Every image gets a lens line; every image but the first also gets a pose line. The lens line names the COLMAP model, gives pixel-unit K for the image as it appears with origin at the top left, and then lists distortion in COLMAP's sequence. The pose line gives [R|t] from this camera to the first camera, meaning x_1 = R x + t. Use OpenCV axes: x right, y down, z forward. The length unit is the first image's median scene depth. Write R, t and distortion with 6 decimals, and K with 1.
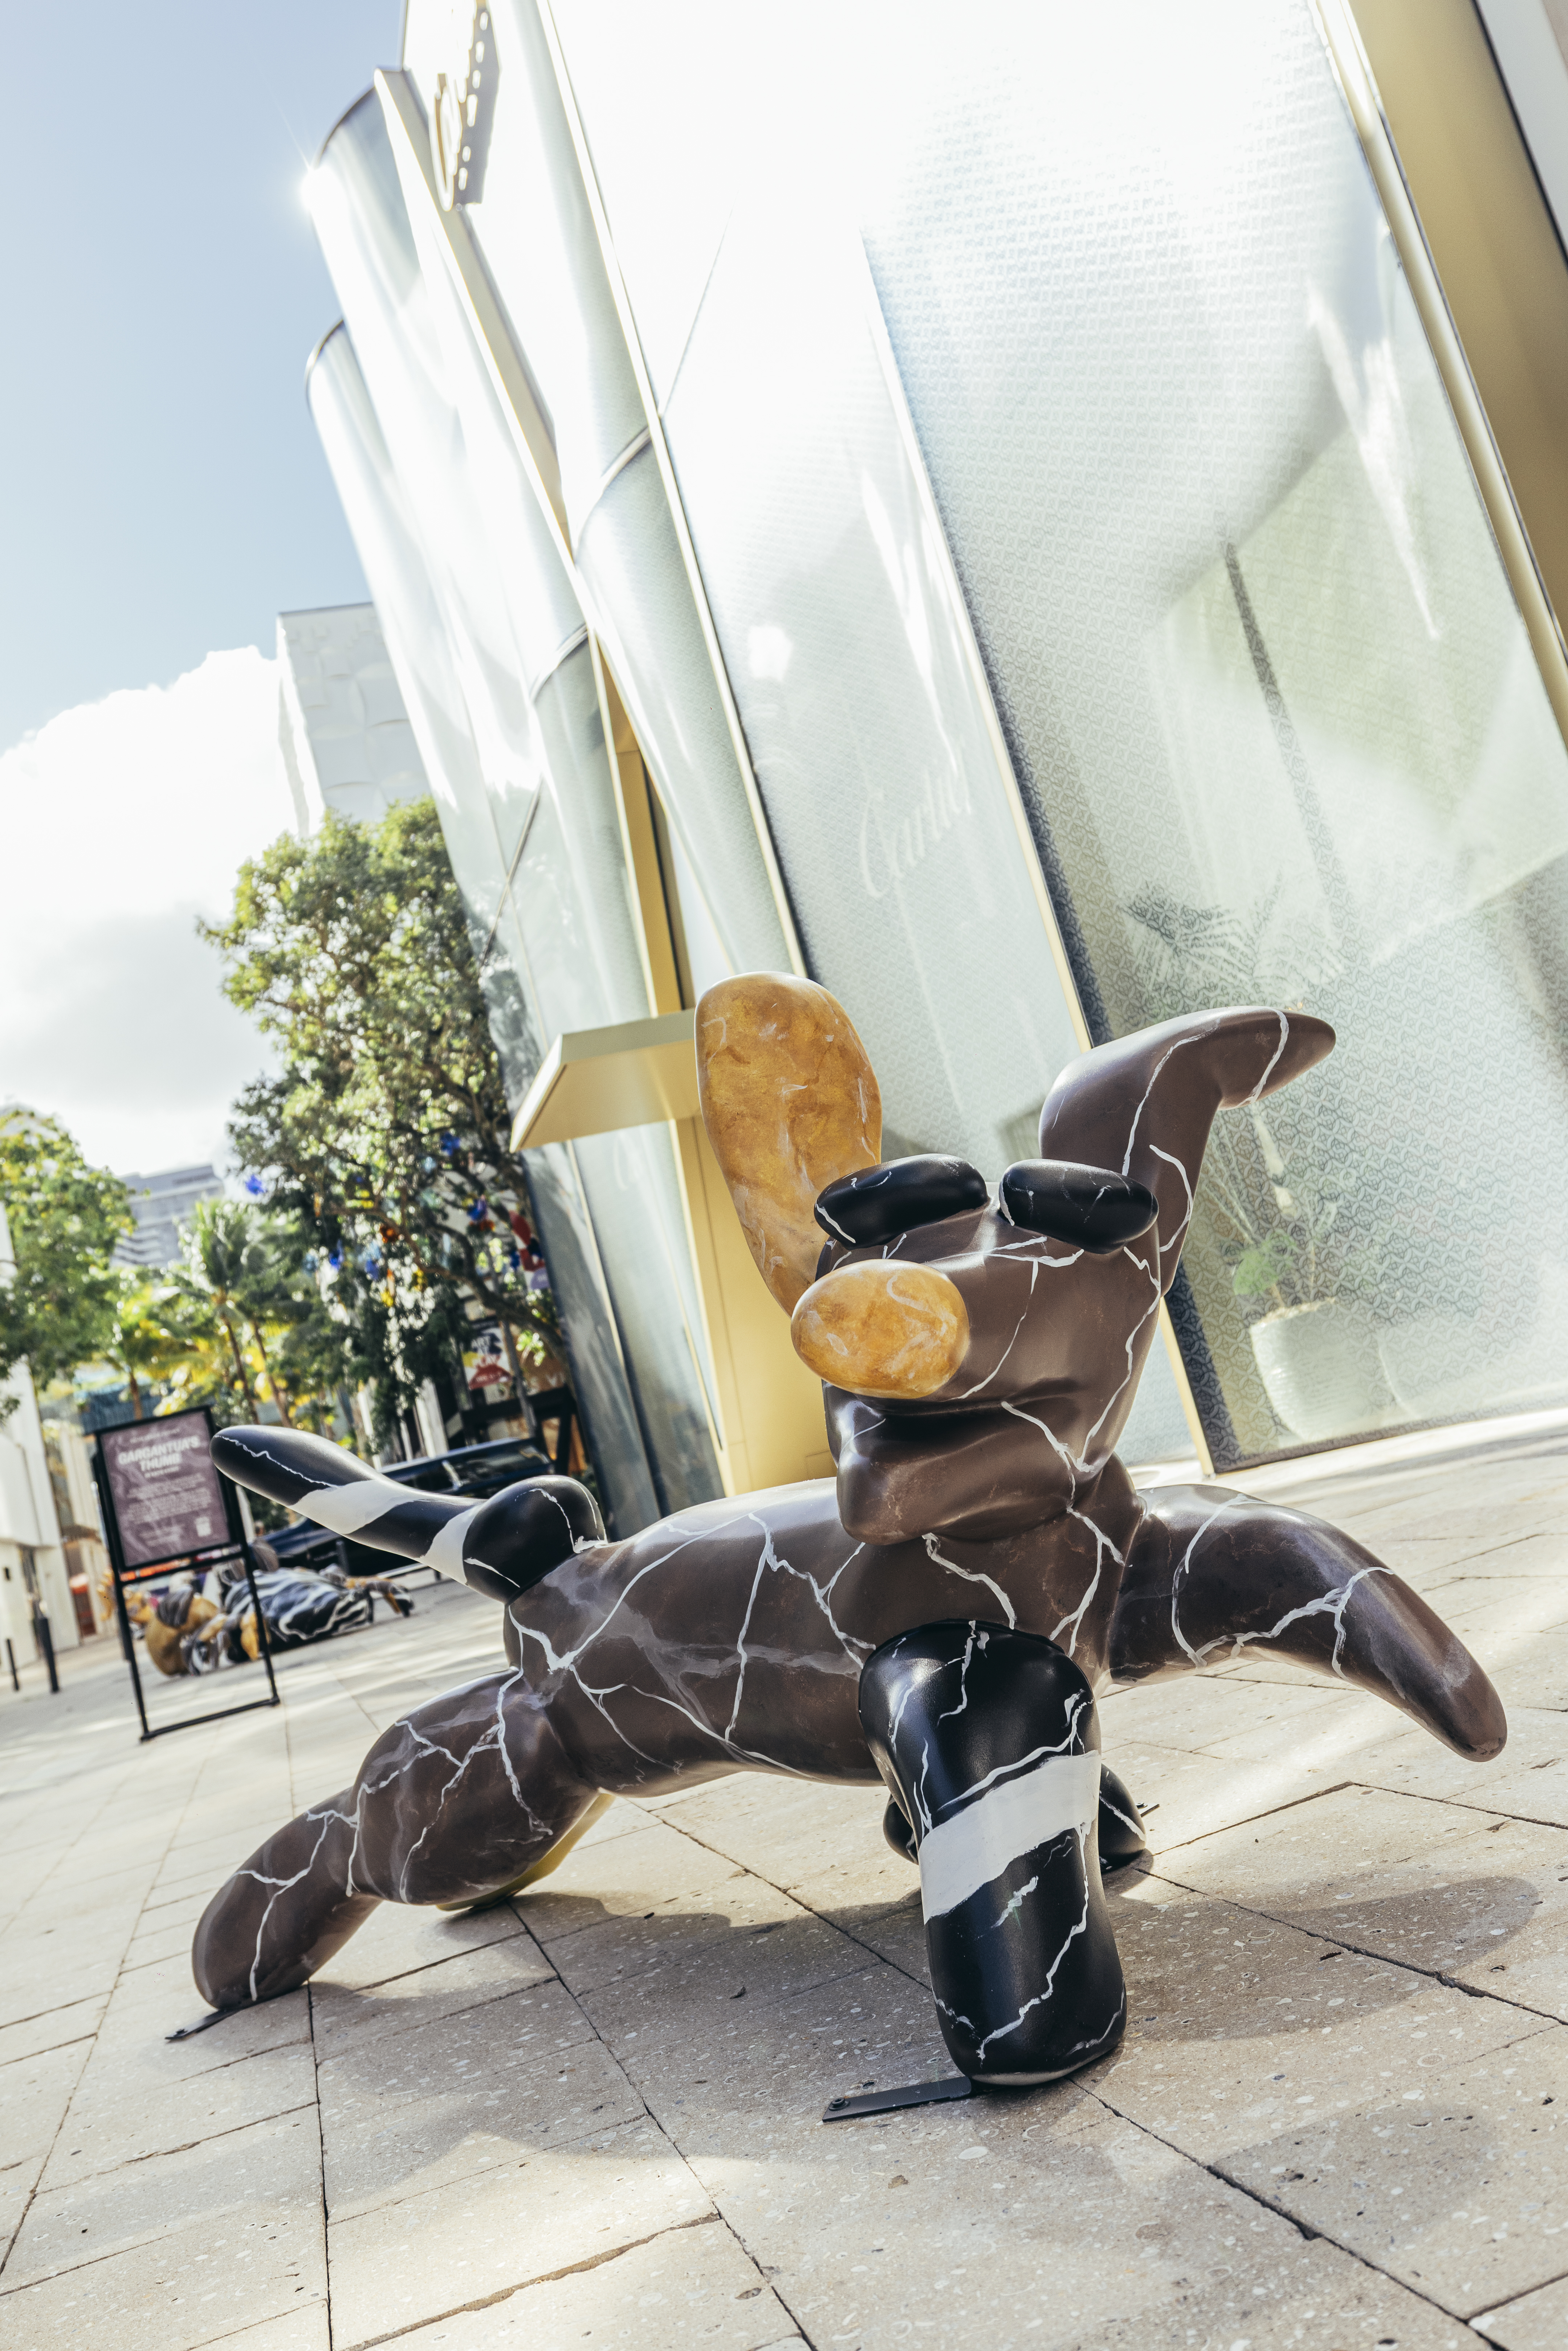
lens RADIAL K [[1864.7, 0, 784.0], [0, 1864.7, 1175.5], [0, 0, 1]] dist [-0.004805, 0.000331]
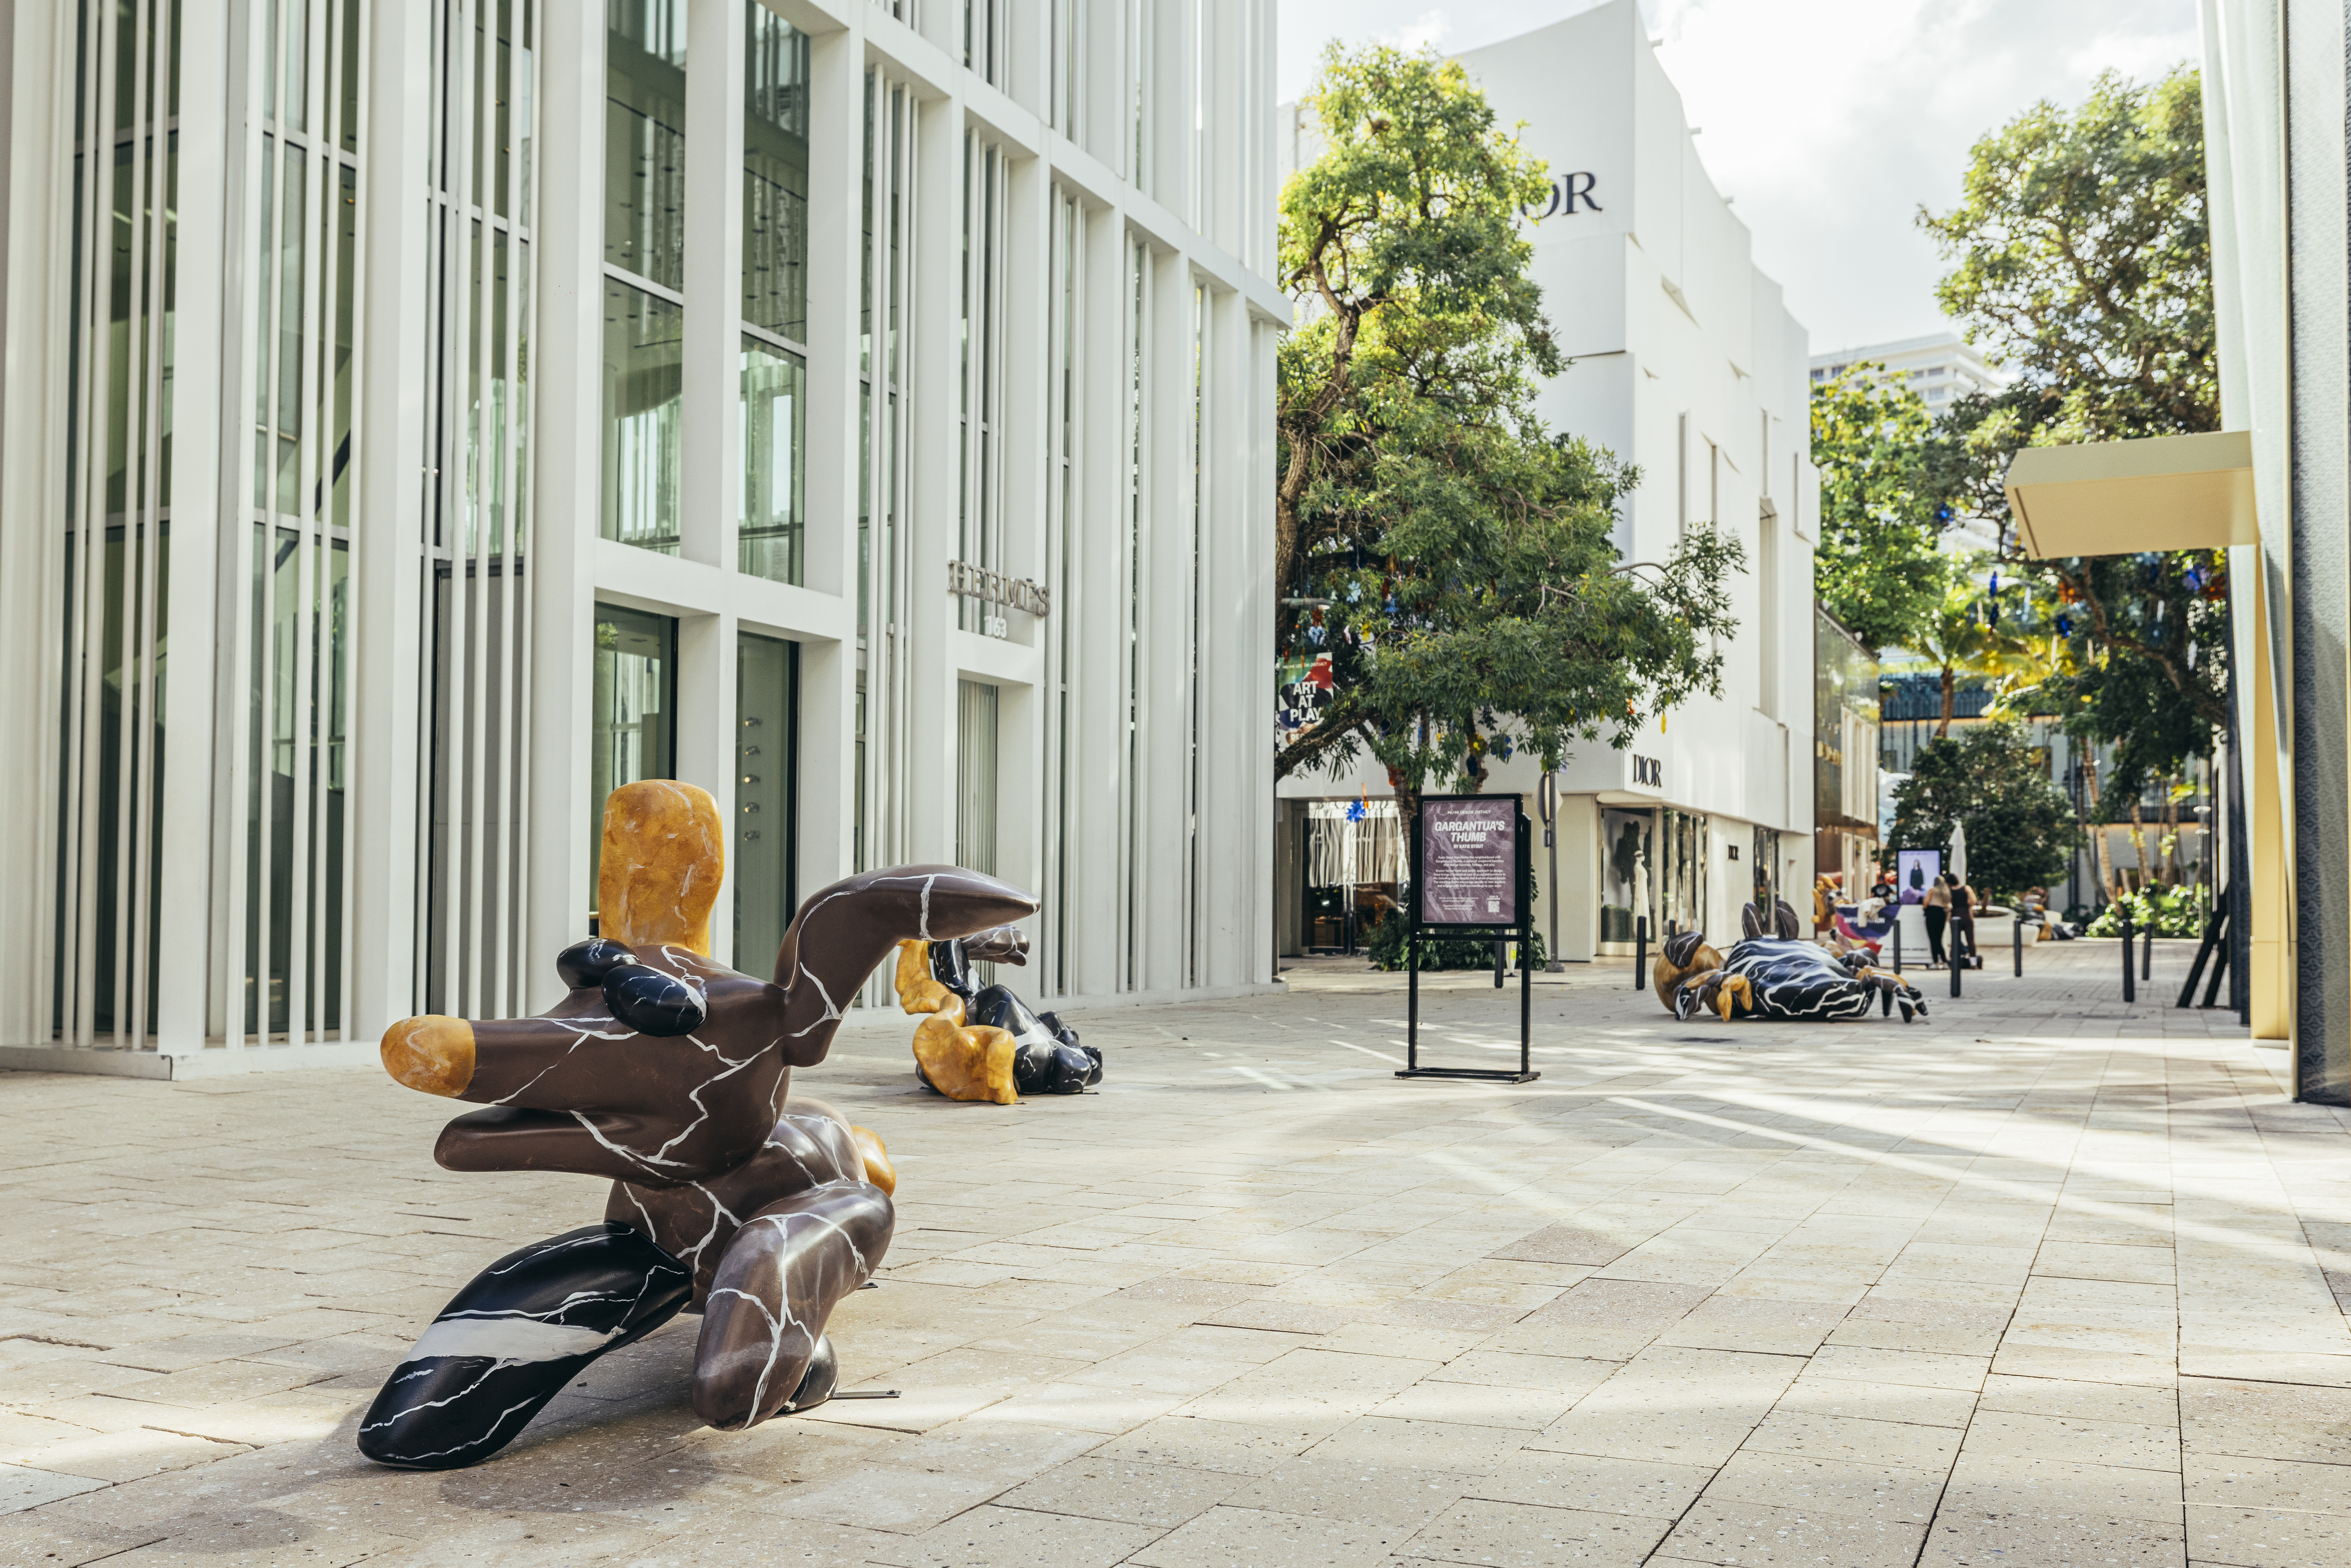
lens RADIAL K [[2049.3, 0, 1176.8], [0, 2049.3, 905.0], [0, 0, 1]] dist [0.002834, -0.001006]
pose [[0.735170, 0.250006, -0.630097, 0.297163], [-0.097485, 0.958837, 0.266699, -0.108024], [0.670837, -0.134644, 0.729279, 0.015483]]
